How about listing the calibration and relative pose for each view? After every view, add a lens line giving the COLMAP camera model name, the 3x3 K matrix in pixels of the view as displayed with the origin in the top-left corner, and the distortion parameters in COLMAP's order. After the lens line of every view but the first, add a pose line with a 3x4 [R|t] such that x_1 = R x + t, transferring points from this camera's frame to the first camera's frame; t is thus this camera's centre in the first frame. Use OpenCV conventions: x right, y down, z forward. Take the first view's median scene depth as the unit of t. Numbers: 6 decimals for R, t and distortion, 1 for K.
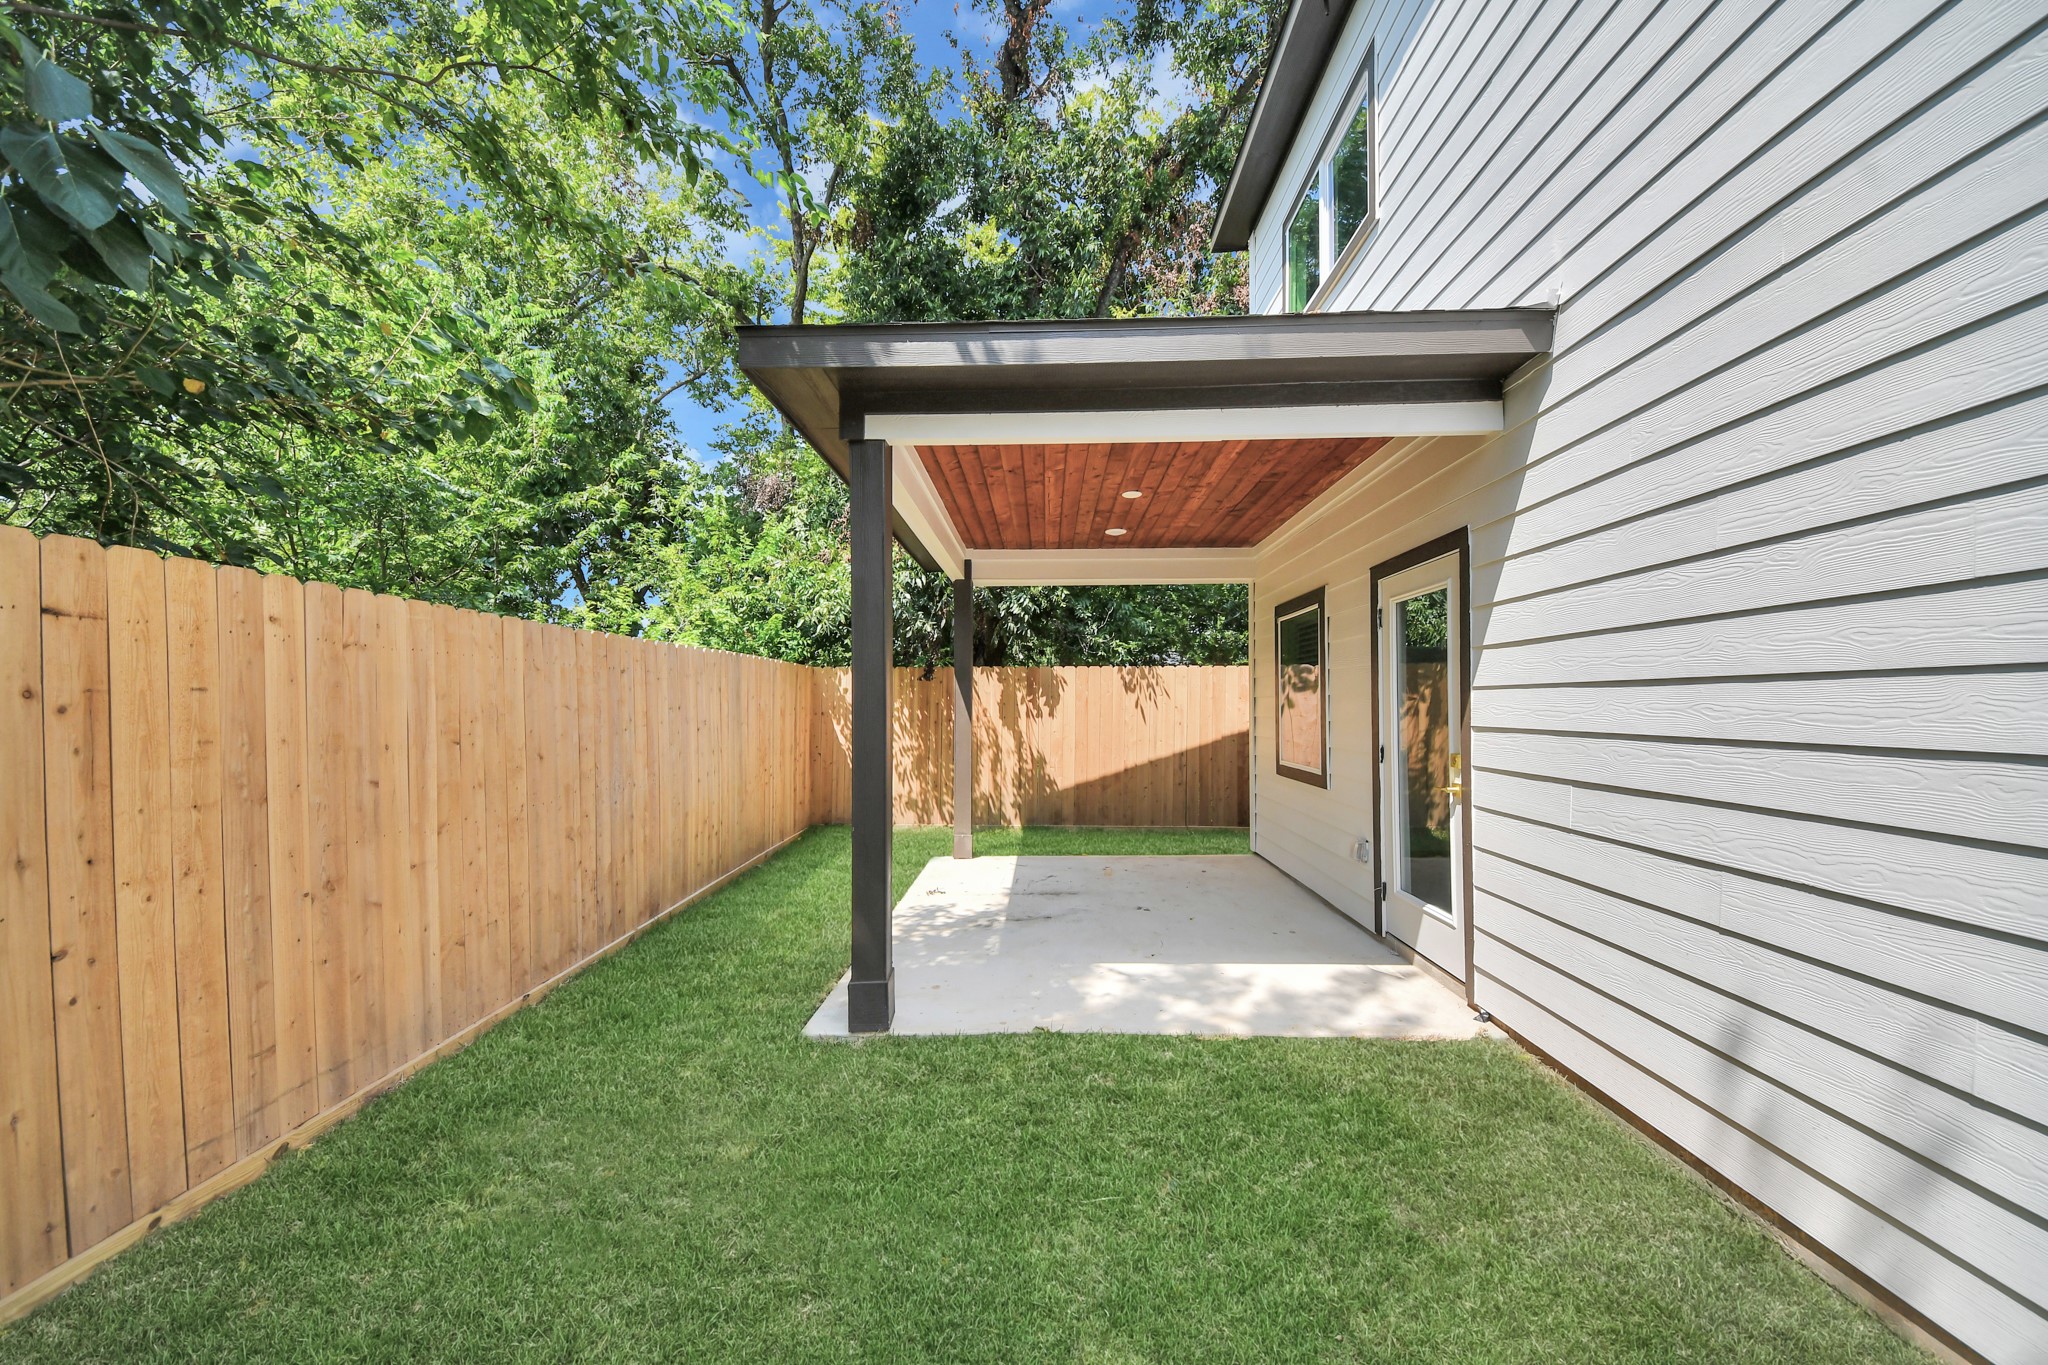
lens RADIAL K [[752.2, 0, 1018.9], [0, 752.2, 708.1], [0, 0, 1]] dist [0.000478, -0.005826]
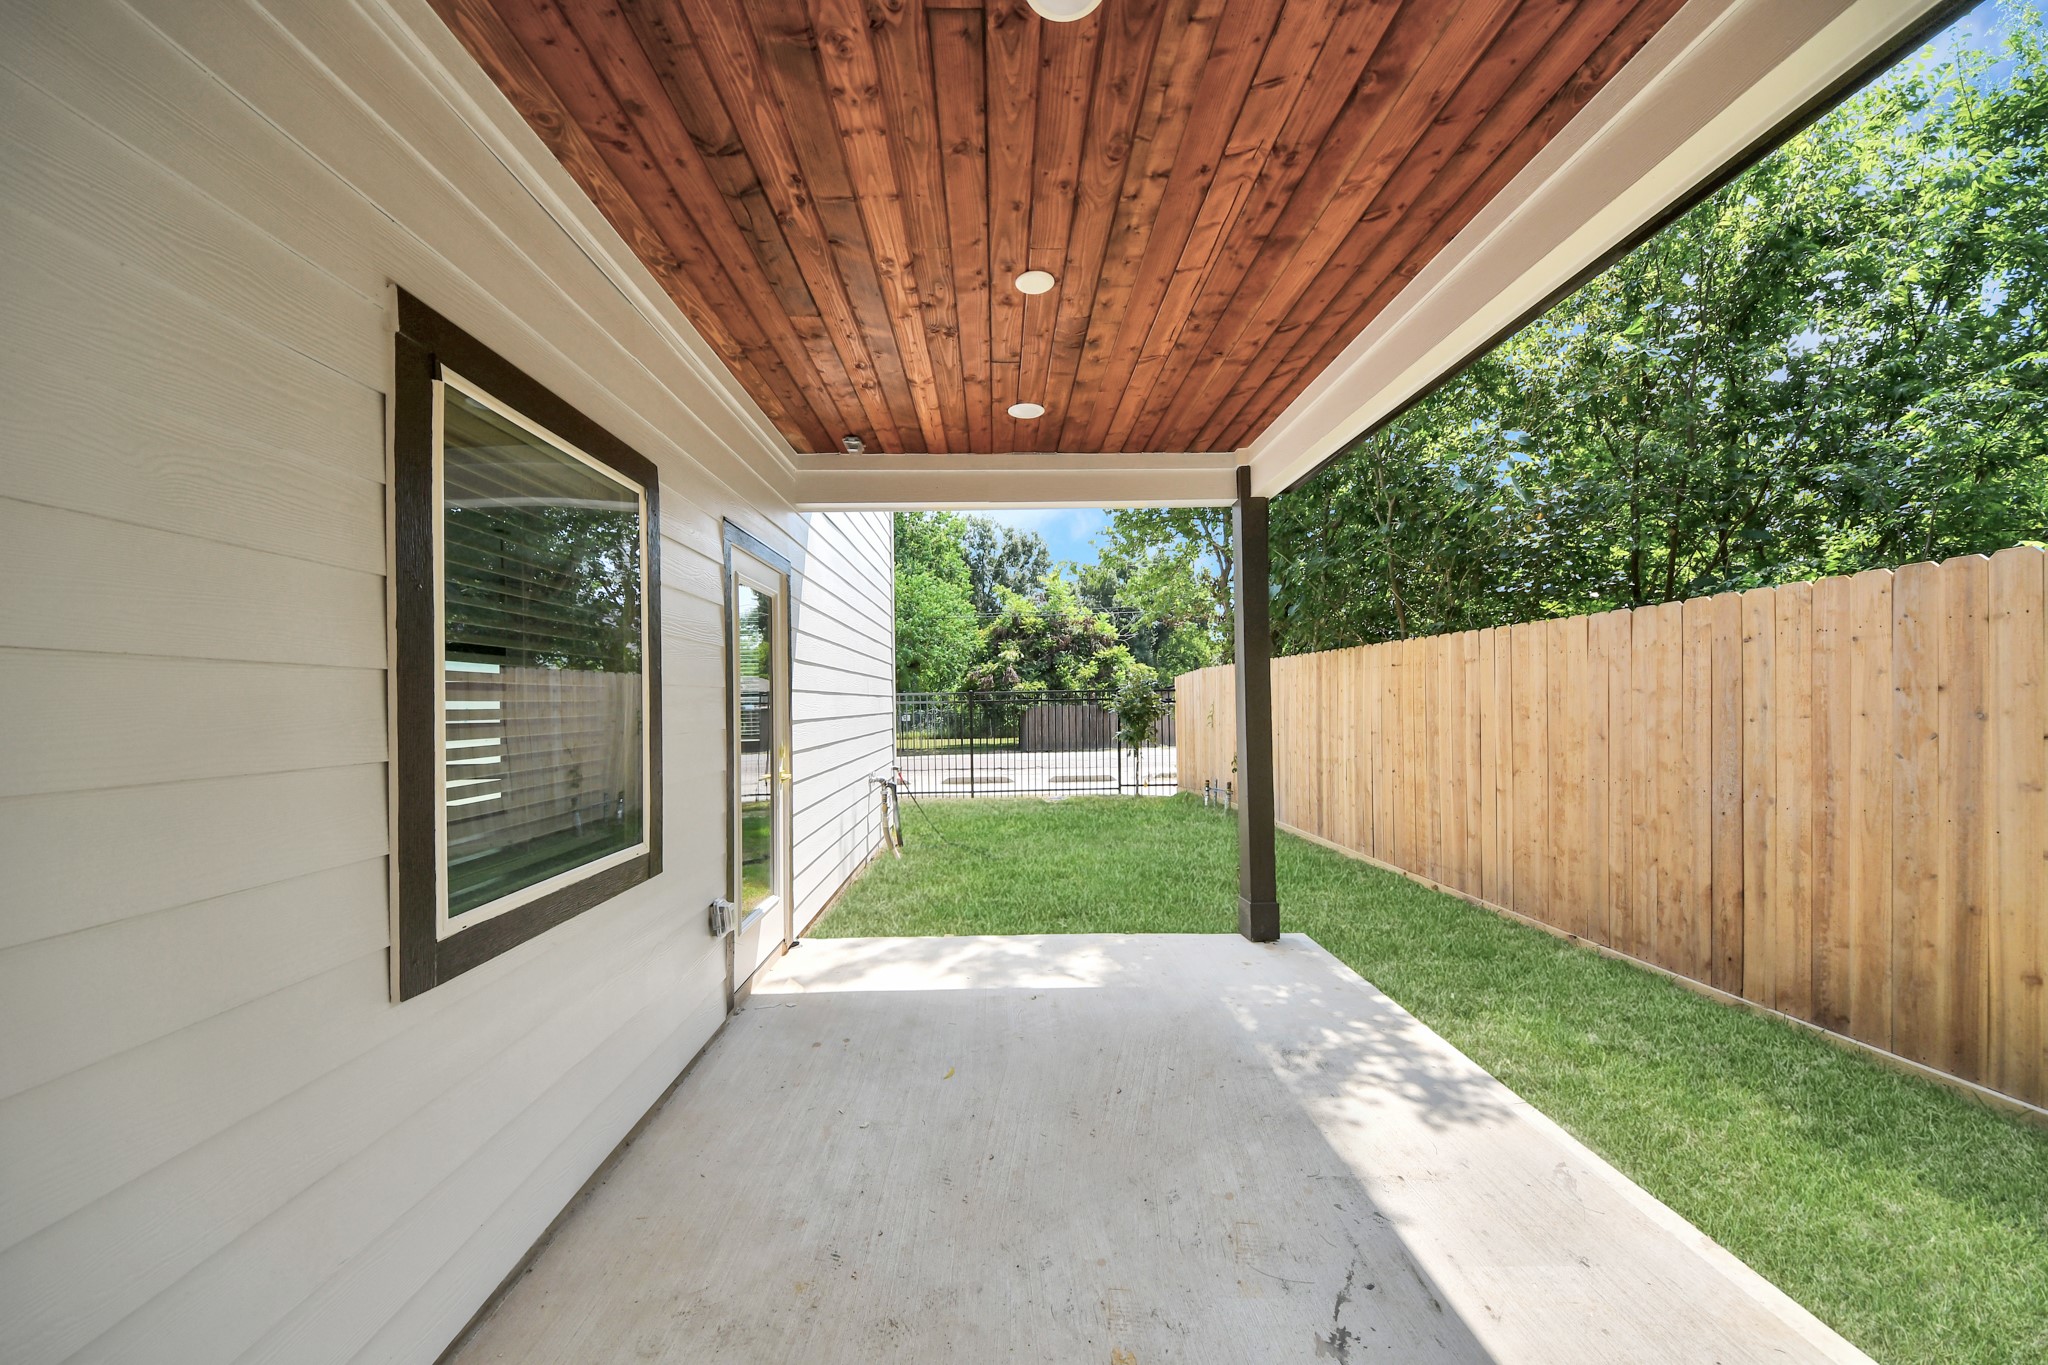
lens RADIAL K [[752.2, 0, 1021.6], [0, 752.2, 701.7], [0, 0, 1]] dist [0.000478, -0.005826]
pose [[-0.997183, 0.020642, -0.072117, 0.144279], [0.020161, 0.999769, 0.007400, -0.005452], [0.072253, 0.005925, -0.997369, 1.076818]]
